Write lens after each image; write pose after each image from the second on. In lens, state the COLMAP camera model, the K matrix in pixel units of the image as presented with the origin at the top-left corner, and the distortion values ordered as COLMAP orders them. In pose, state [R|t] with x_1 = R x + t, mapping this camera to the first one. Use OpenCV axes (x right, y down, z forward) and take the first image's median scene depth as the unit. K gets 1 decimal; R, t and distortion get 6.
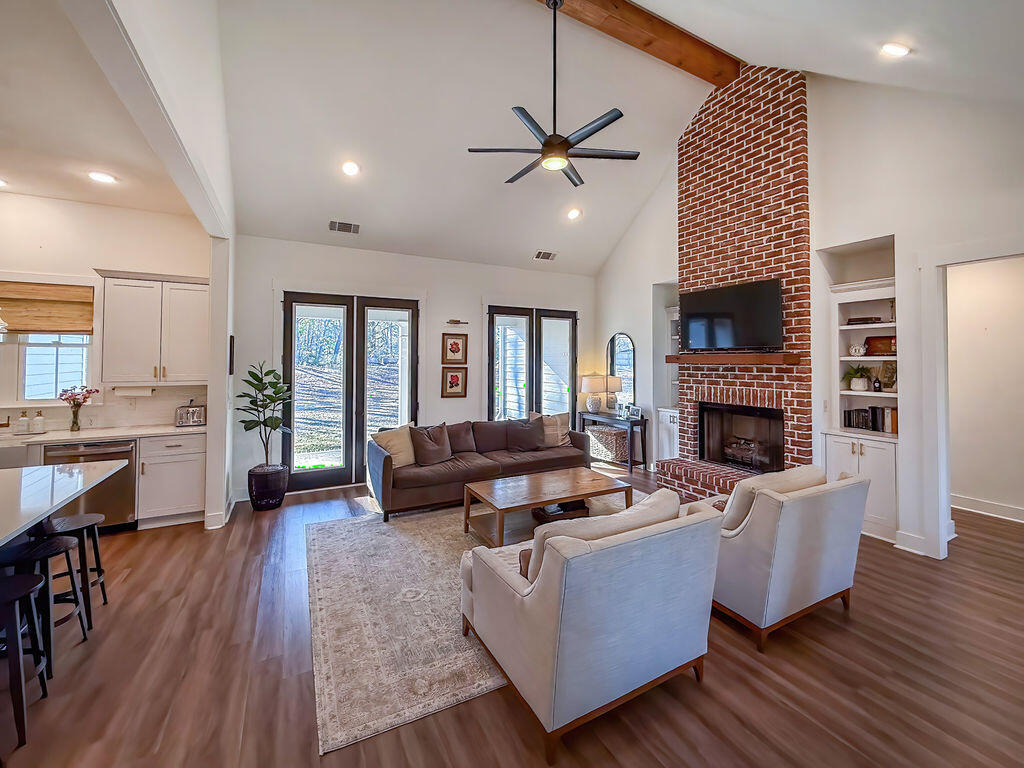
lens RADIAL K [[421.5, 0, 515.8], [0, 421.5, 350.7], [0, 0, 1]] dist [-0.001701, 0.000031]
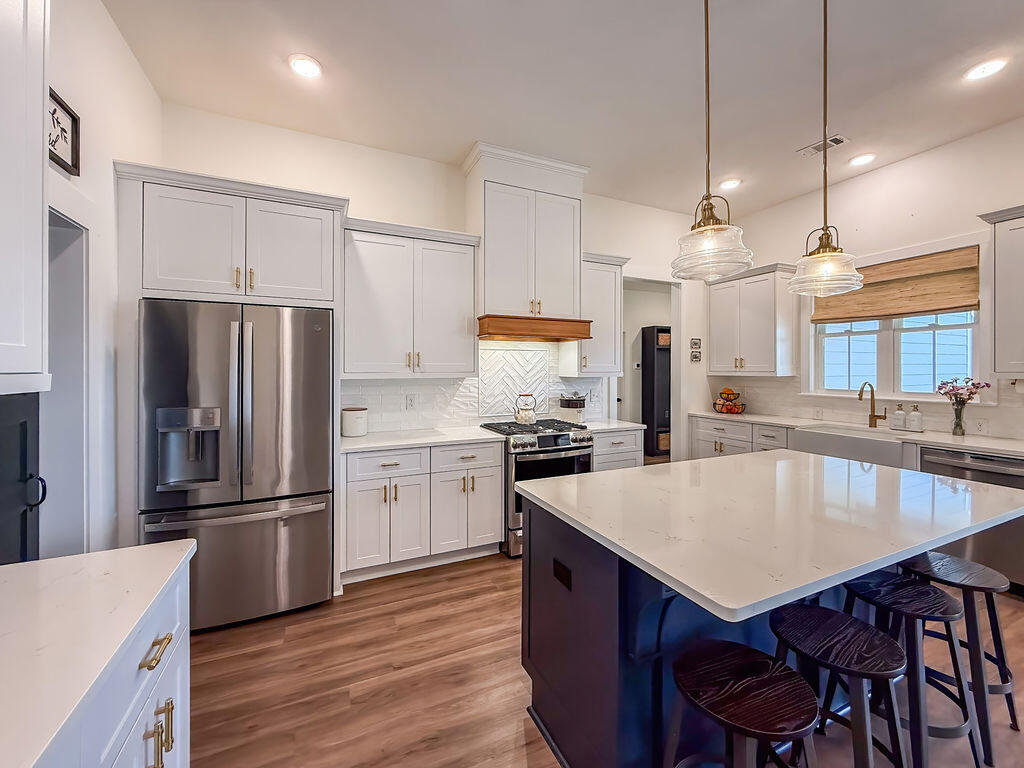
lens RADIAL K [[414.9, 0, 515.6], [0, 414.9, 370.3], [0, 0, 1]] dist [-0.000593, -0.000298]
pose [[-0.057995, -0.004390, -0.998307, -0.185457], [0.022371, 0.999734, -0.005696, 0.044795], [0.998066, -0.022664, -0.057881, 0.181520]]
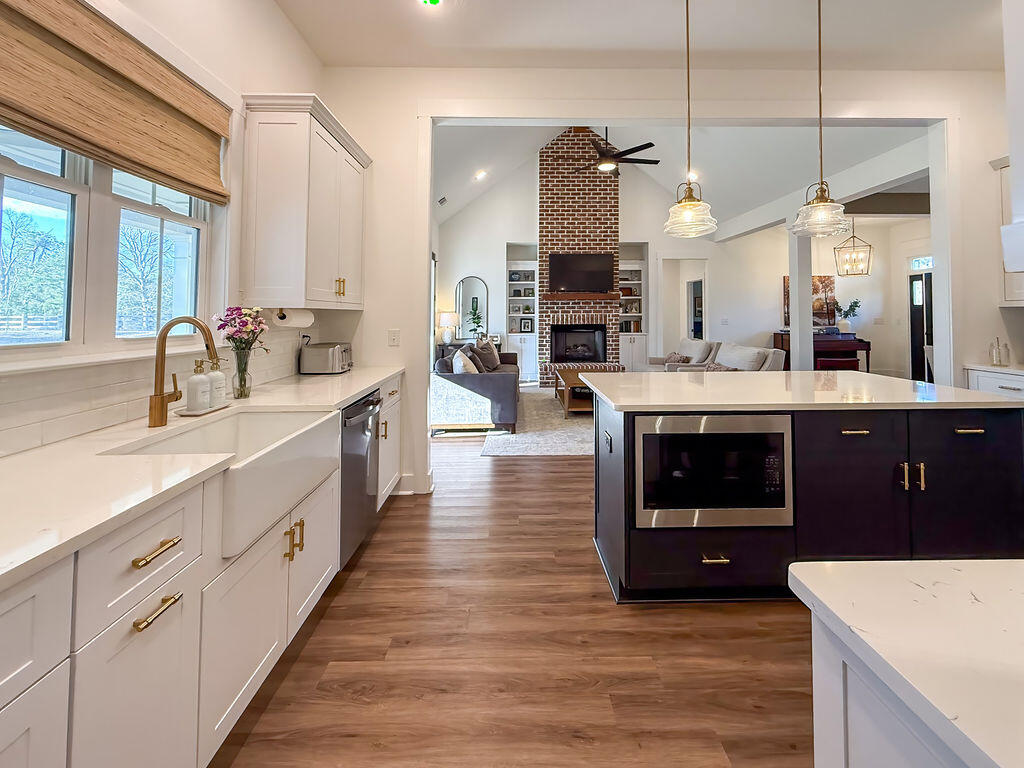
lens RADIAL K [[433.1, 0, 511.0], [0, 433.1, 305.7], [0, 0, 1]] dist [-0.002757, -0.001208]
pose [[0.477636, 0.013940, 0.878447, -1.056835], [-0.015419, 0.999853, -0.007483, 0.066052], [-0.878422, -0.009970, 0.477781, 0.382722]]
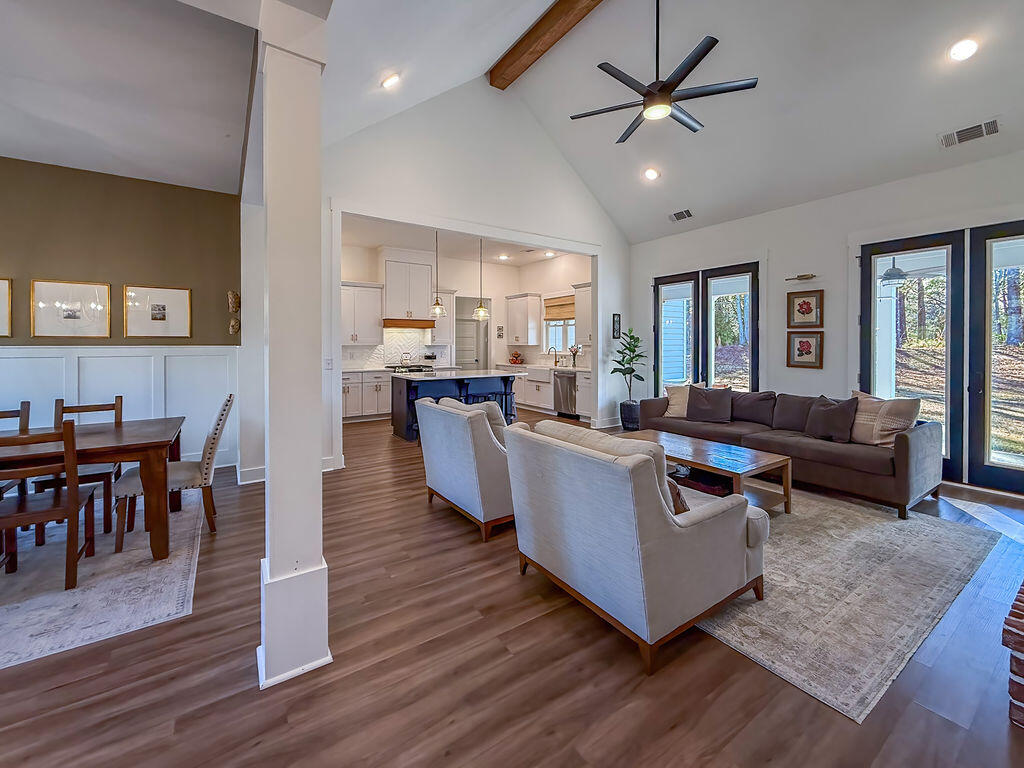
lens RADIAL K [[426.4, 0, 514.6], [0, 426.4, 346.5], [0, 0, 1]] dist [-0.000881, -0.000172]
pose [[0.100968, 0.000734, -0.994889, 0.746397], [0.023440, 0.999720, 0.003116, 0.062227], [0.994614, -0.023635, 0.100922, 0.400753]]
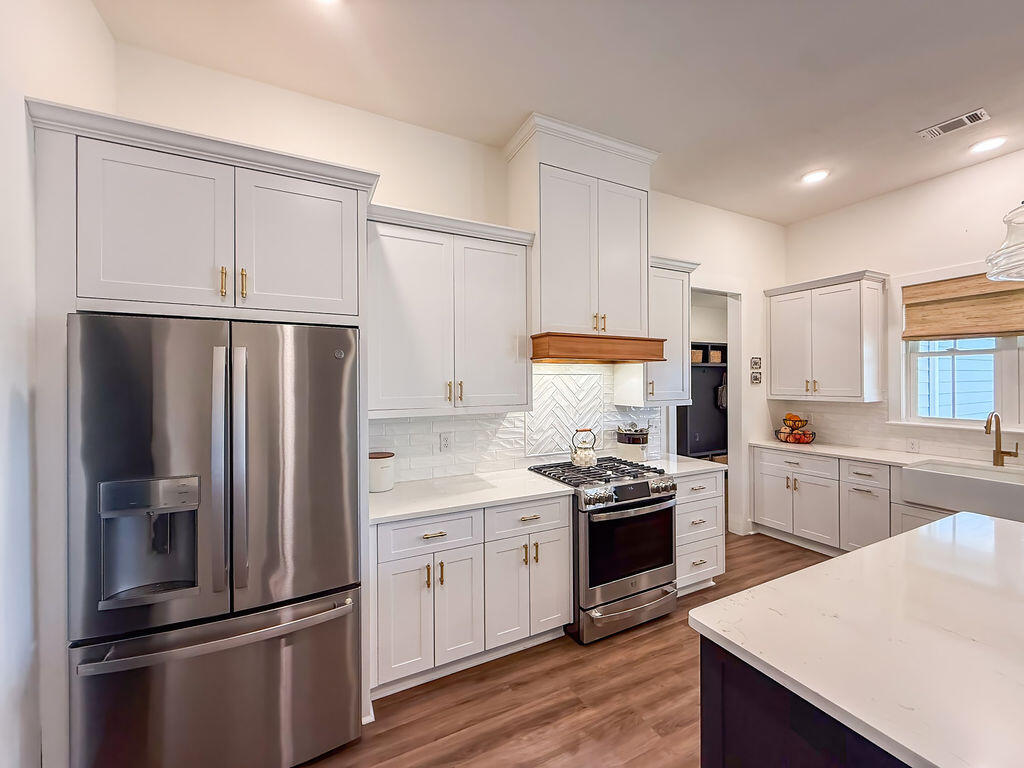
lens RADIAL K [[407.3, 0, 512.0], [0, 407.3, 384.0], [0, 0, 1]] dist [-0.001744, -0.000355]
pose [[-0.032655, -0.001697, -0.999465, -0.321244], [0.028480, 0.999591, -0.002627, 0.017967], [0.999061, -0.028551, -0.032594, 0.079117]]
